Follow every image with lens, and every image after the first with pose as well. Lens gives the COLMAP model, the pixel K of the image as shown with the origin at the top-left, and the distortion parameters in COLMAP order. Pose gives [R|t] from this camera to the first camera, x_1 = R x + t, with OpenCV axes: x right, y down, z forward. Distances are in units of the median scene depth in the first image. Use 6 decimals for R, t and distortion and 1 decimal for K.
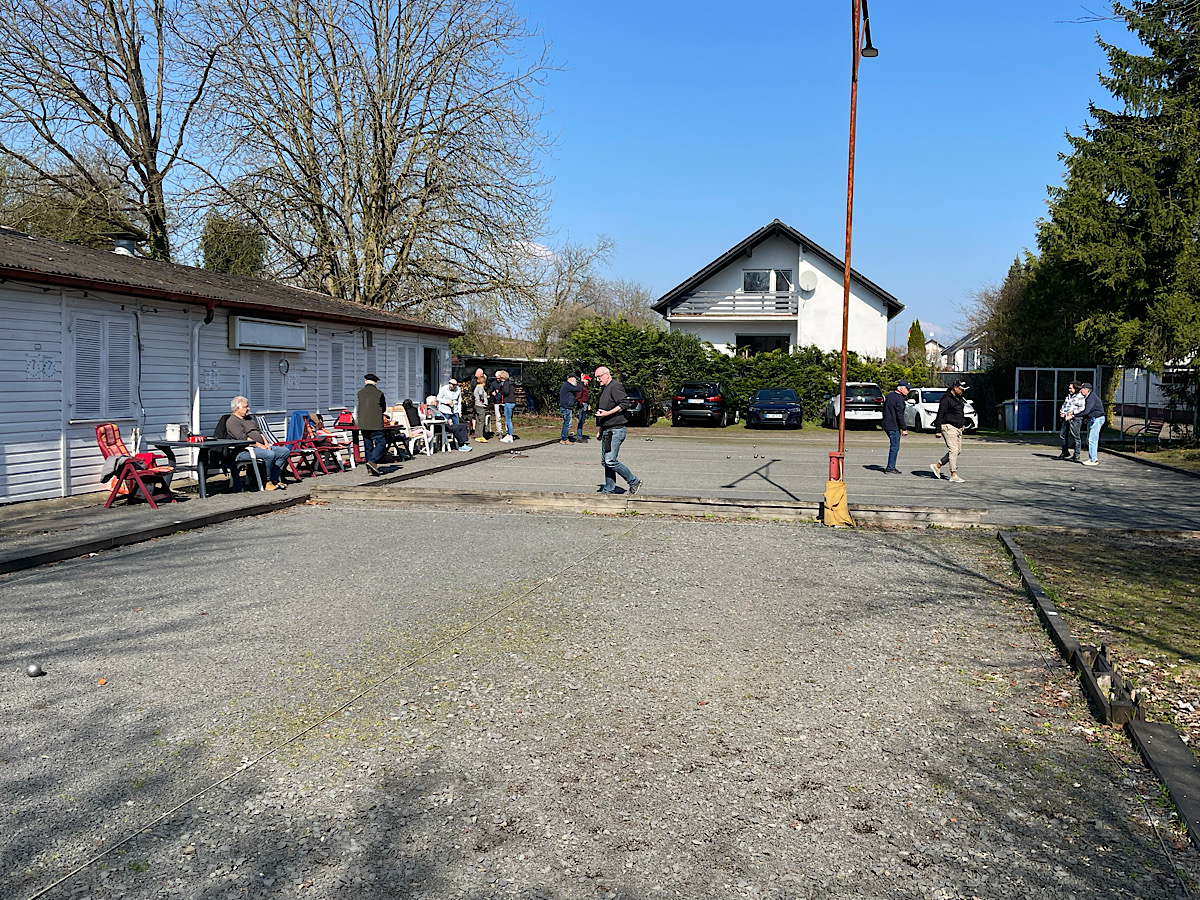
lens RADIAL K [[1090.2, 0, 600.0], [0, 1090.2, 450.0], [0, 0, 1]] dist [0.048381, 0.000072]
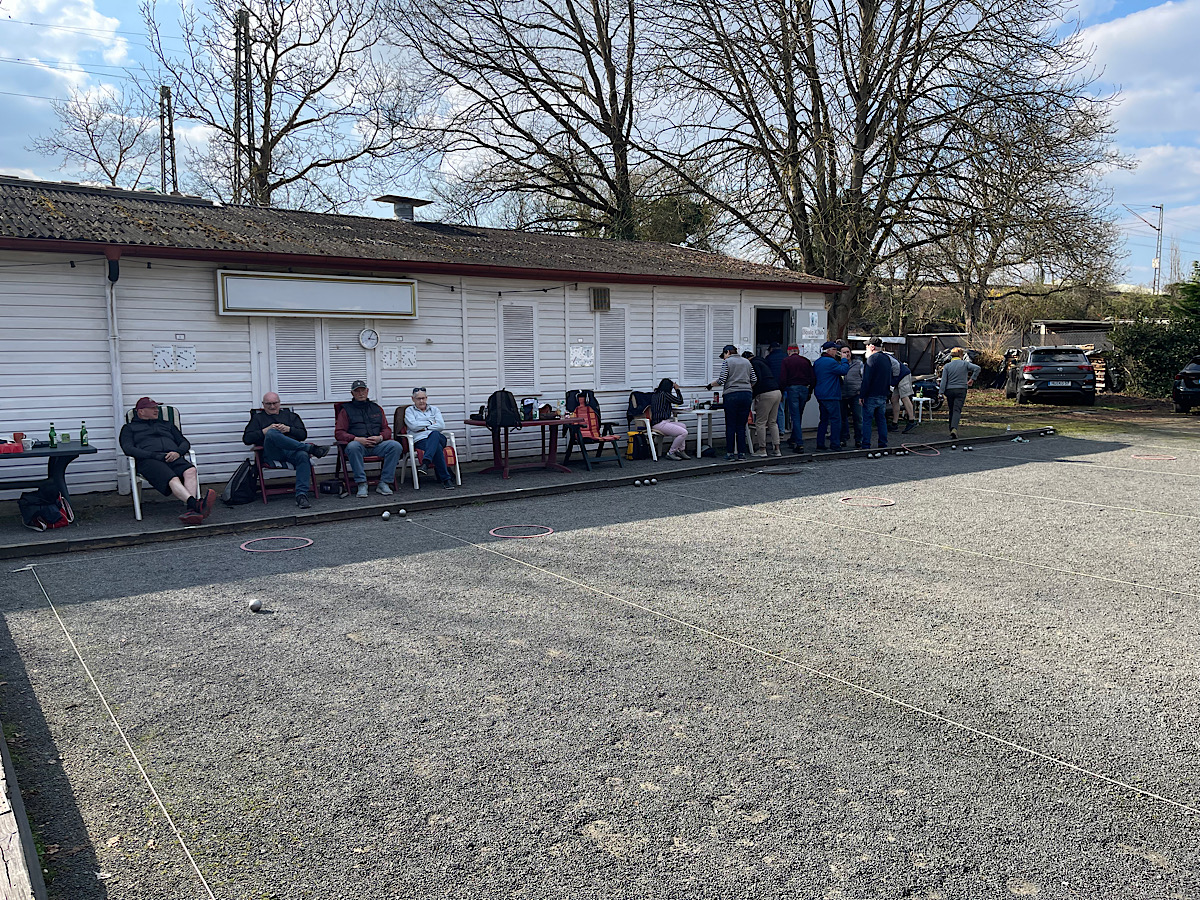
lens RADIAL K [[900.7, 0, 596.9], [0, 900.7, 447.2], [0, 0, 1]] dist [0.059869, -0.073890]
pose [[0.734949, 0.056915, -0.675730, 0.113246], [-0.029791, 0.998219, 0.051675, -0.018171], [0.677468, -0.017848, 0.735336, 0.303927]]
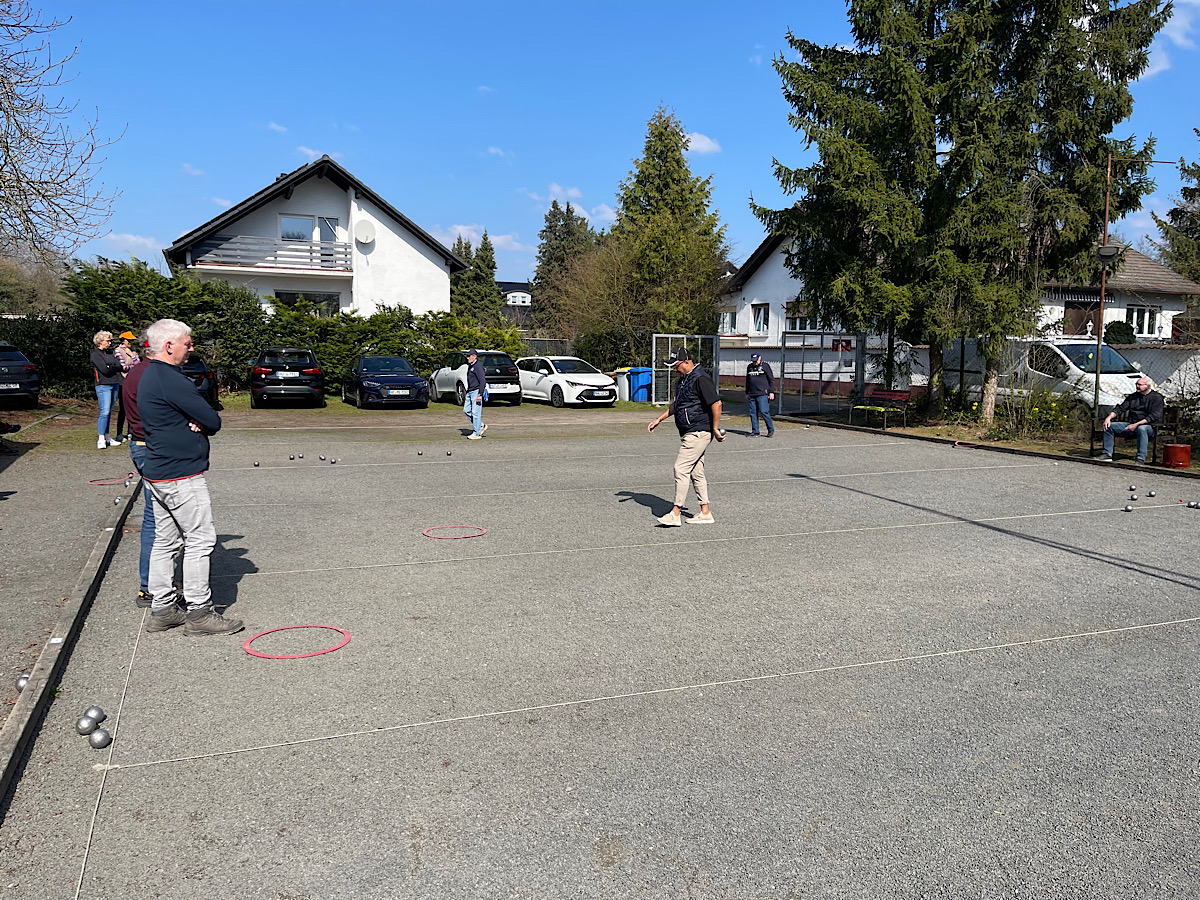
lens RADIAL K [[898.4, 0, 590.4], [0, 898.4, 451.7], [0, 0, 1]] dist [0.061262, -0.074417]
pose [[0.835253, -0.063402, 0.546198, -0.075226], [0.032956, 0.997317, 0.065370, -0.023408], [-0.548877, -0.036600, 0.835101, 0.333562]]
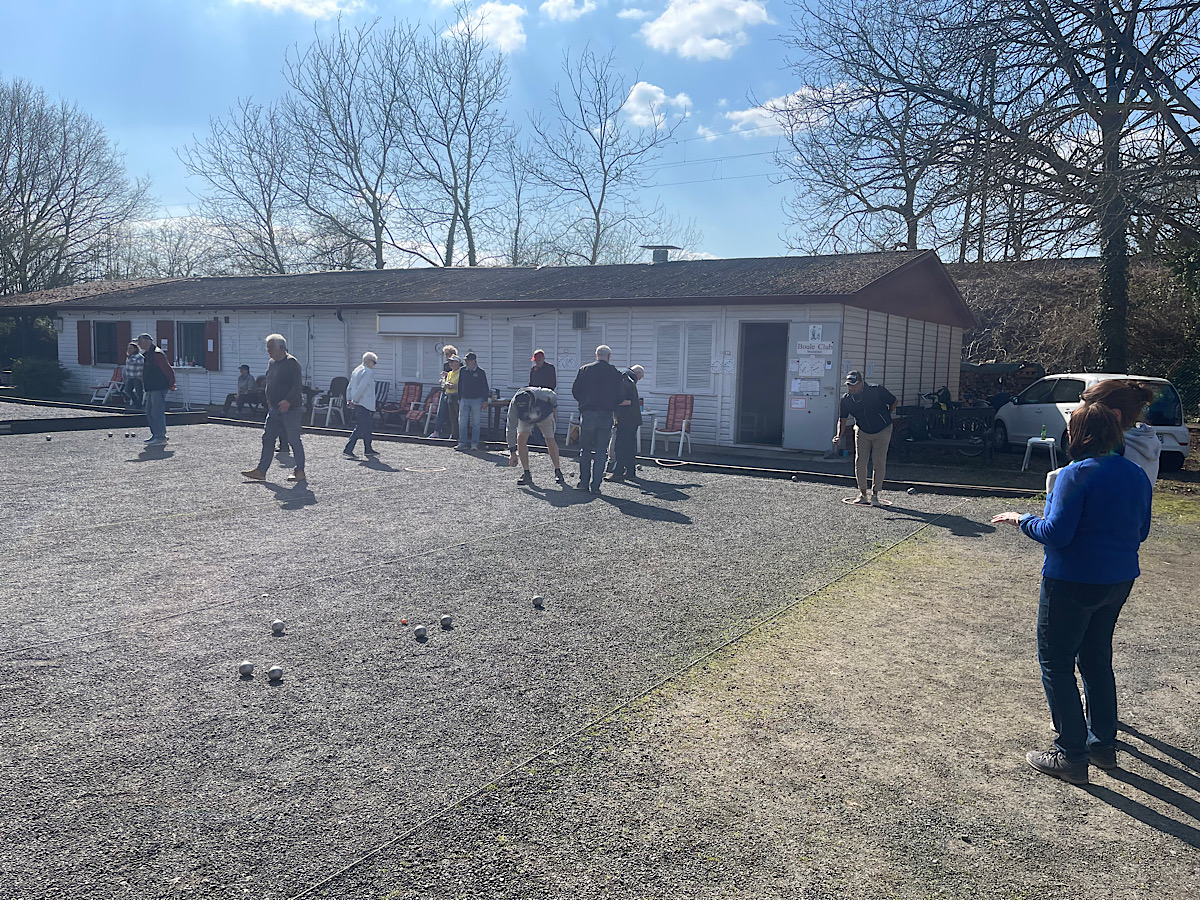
lens RADIAL K [[900.7, 0, 596.9], [0, 900.7, 447.2], [0, 0, 1]] dist [0.059869, -0.073890]
pose [[-0.375466, 0.071365, -0.924085, 0.293056], [-0.087524, 0.989846, 0.112006, -0.044629], [0.922694, 0.122934, -0.365407, 0.731886]]
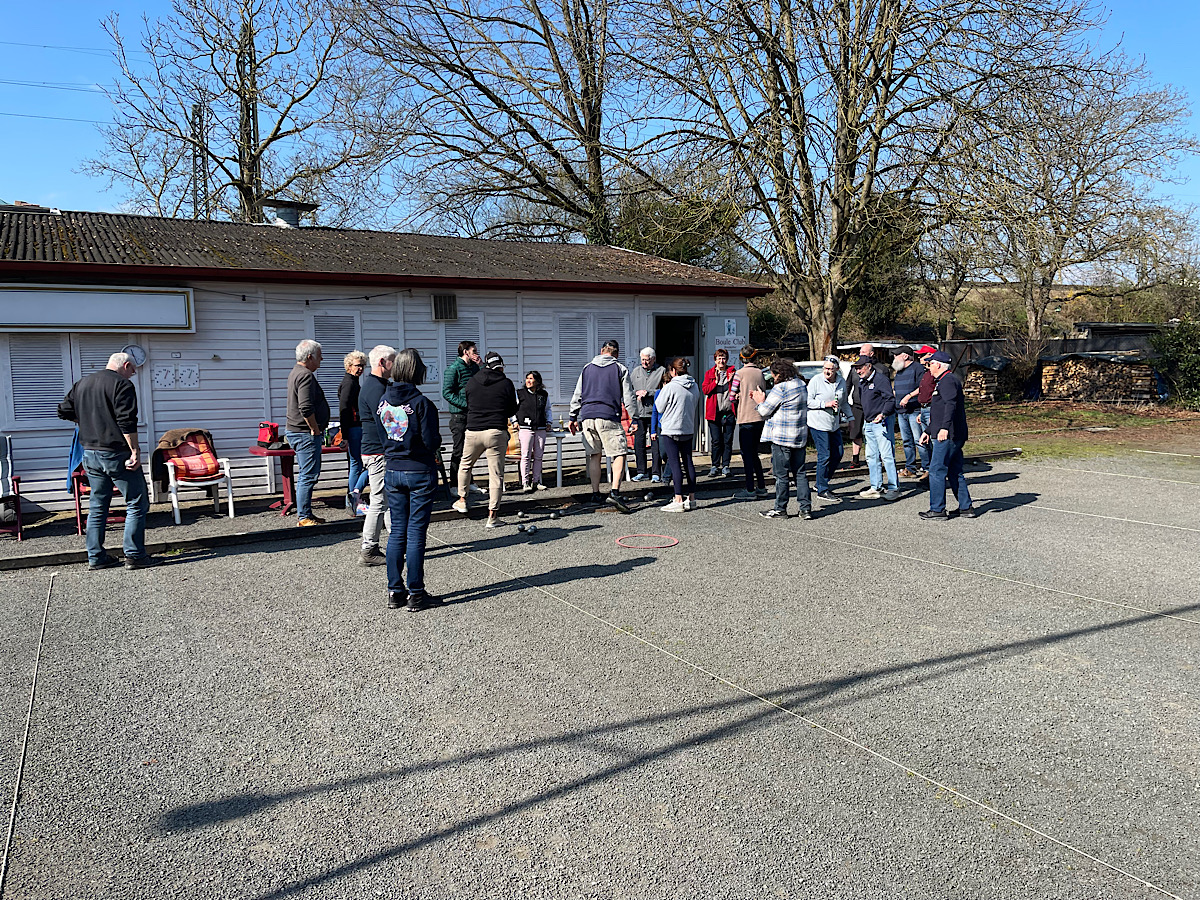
lens RADIAL K [[892.8, 0, 600.0], [0, 892.8, 450.0], [0, 0, 1]] dist [0.086659, -0.109105]
pose [[0.657873, 0.052393, -0.751304, 0.142566], [-0.024834, 0.998544, 0.047889, -0.024486], [0.752719, -0.012847, 0.658216, 0.396704]]
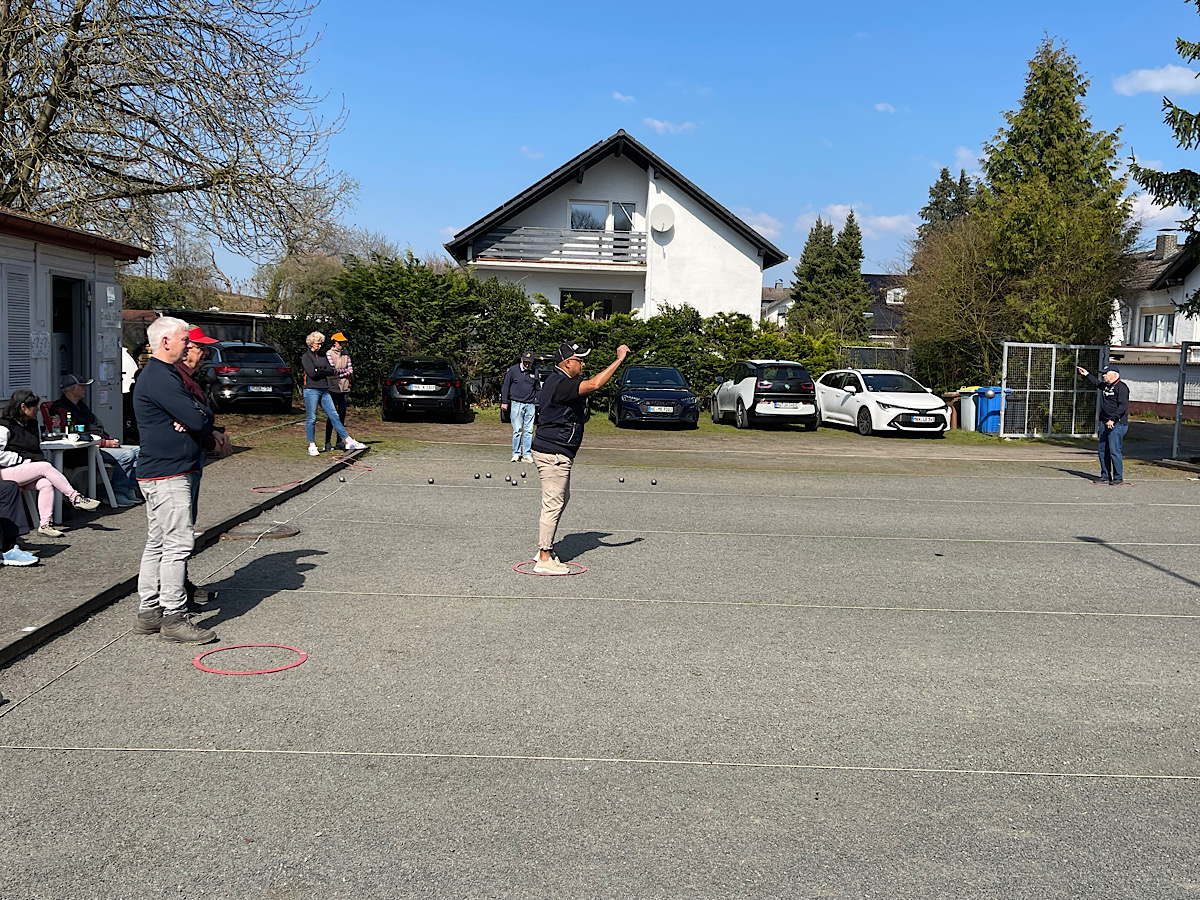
lens RADIAL K [[1127.0, 0, 590.4], [0, 1127.0, 450.2], [0, 0, 1]] dist [0.134310, -0.310801]
pose [[0.974853, -0.001231, 0.222844, -0.030328], [-0.004769, 0.999641, 0.026383, -0.021478], [-0.222797, -0.026782, 0.974497, 0.305024]]
